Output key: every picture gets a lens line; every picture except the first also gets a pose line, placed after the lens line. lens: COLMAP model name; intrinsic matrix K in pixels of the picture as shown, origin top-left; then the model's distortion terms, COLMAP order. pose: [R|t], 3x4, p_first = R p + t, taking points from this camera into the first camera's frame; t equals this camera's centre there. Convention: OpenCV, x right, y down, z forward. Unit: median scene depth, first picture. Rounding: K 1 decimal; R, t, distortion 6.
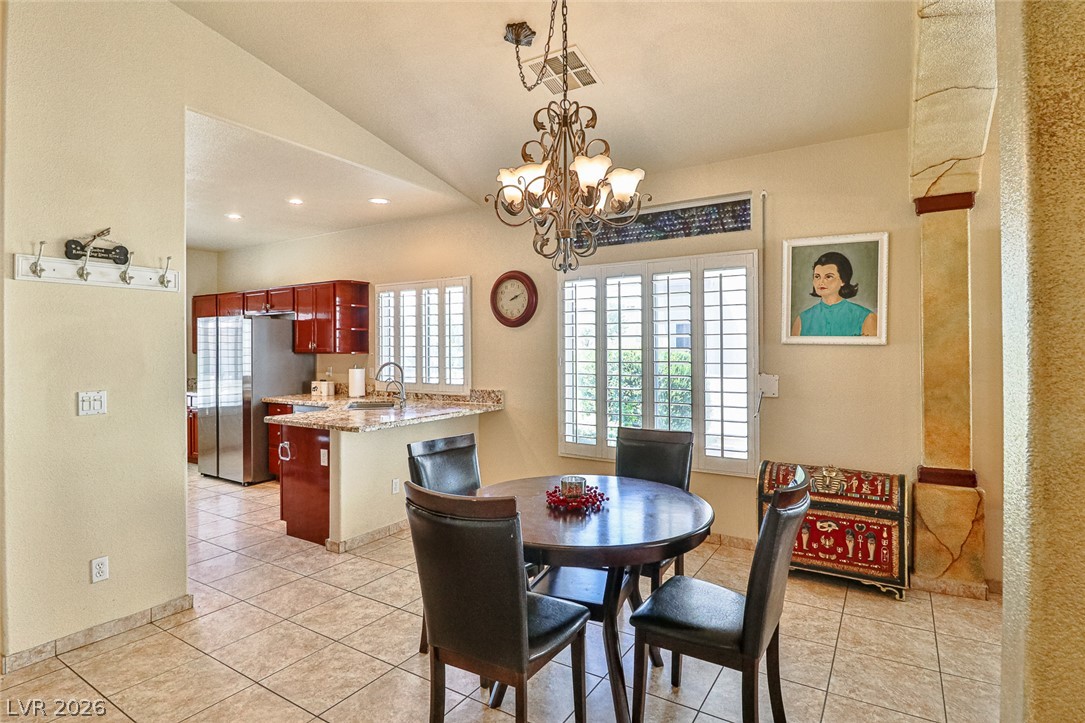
lens RADIAL K [[547.1, 0, 532.6], [0, 547.1, 346.1], [0, 0, 1]] dist [0.001193, -0.013258]
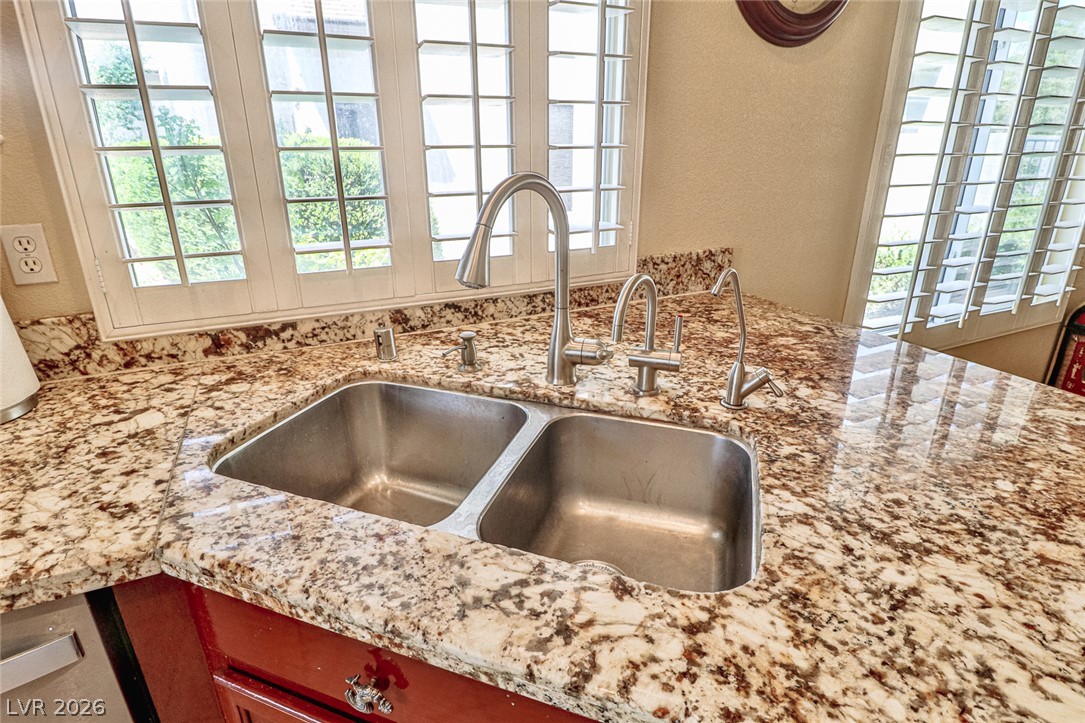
lens RADIAL K [[564.9, 0, 532.8], [0, 564.9, 347.0], [0, 0, 1]] dist [0.000723, -0.015751]
pose [[0.549353, -0.280988, 0.786929, -0.522215], [0.000416, 0.941856, 0.336018, 0.025208], [-0.835590, -0.184265, 0.517528, 1.126874]]
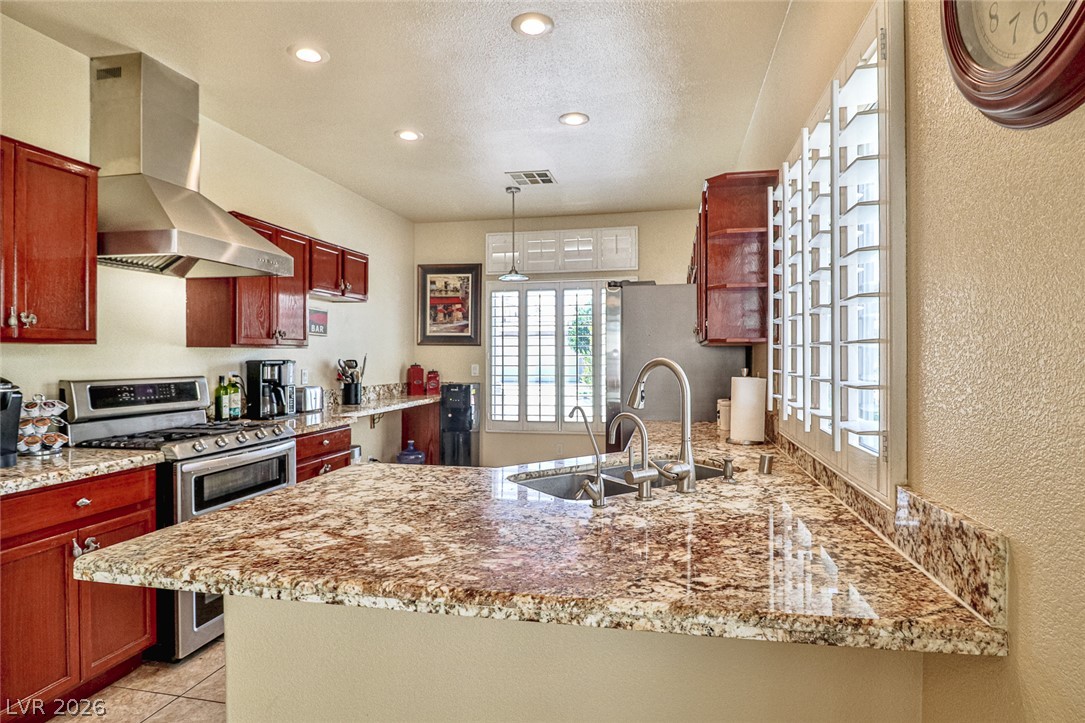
lens RADIAL K [[567.3, 0, 561.9], [0, 567.3, 357.3], [0, 0, 1]] dist [-0.003774, -0.001625]
pose [[0.364341, 0.006800, -0.931241, 0.060896], [0.003028, 0.999959, 0.008487, 0.030850], [0.931261, -0.005912, 0.364305, 1.017006]]
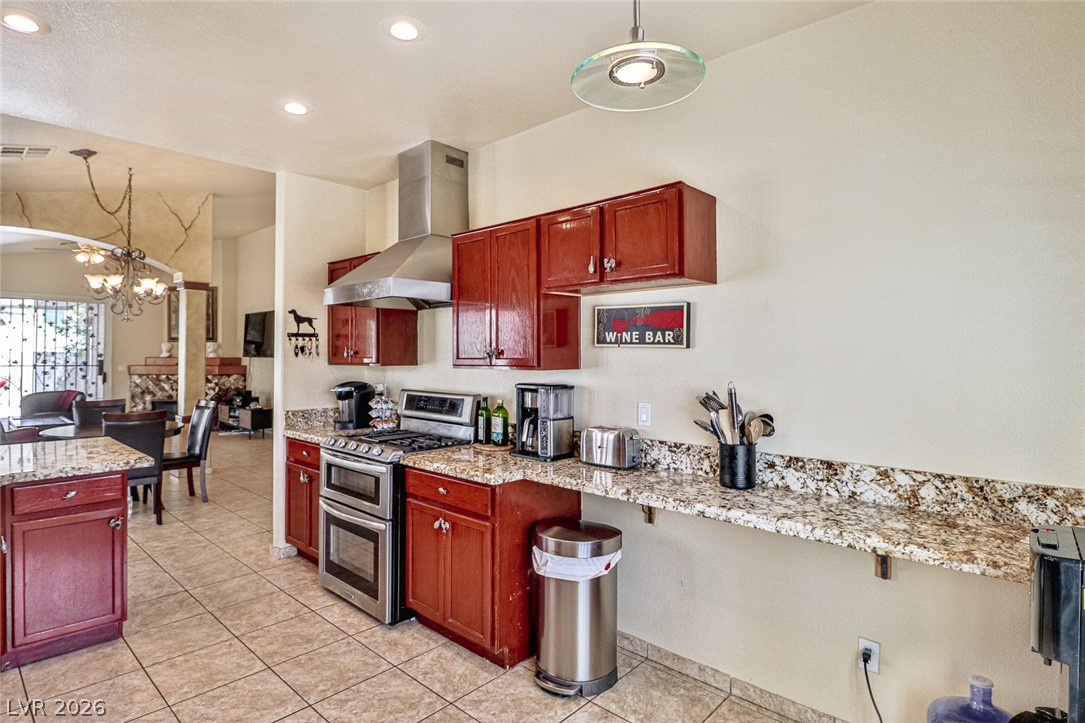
lens RADIAL K [[563.0, 0, 530.8], [0, 563.0, 350.3], [0, 0, 1]] dist [0.005671, -0.017116]
pose [[-0.981836, 0.004024, 0.189691, -1.118952], [0.001354, 0.999898, -0.014200, 0.008217], [-0.189729, -0.013685, -0.981741, 1.646907]]
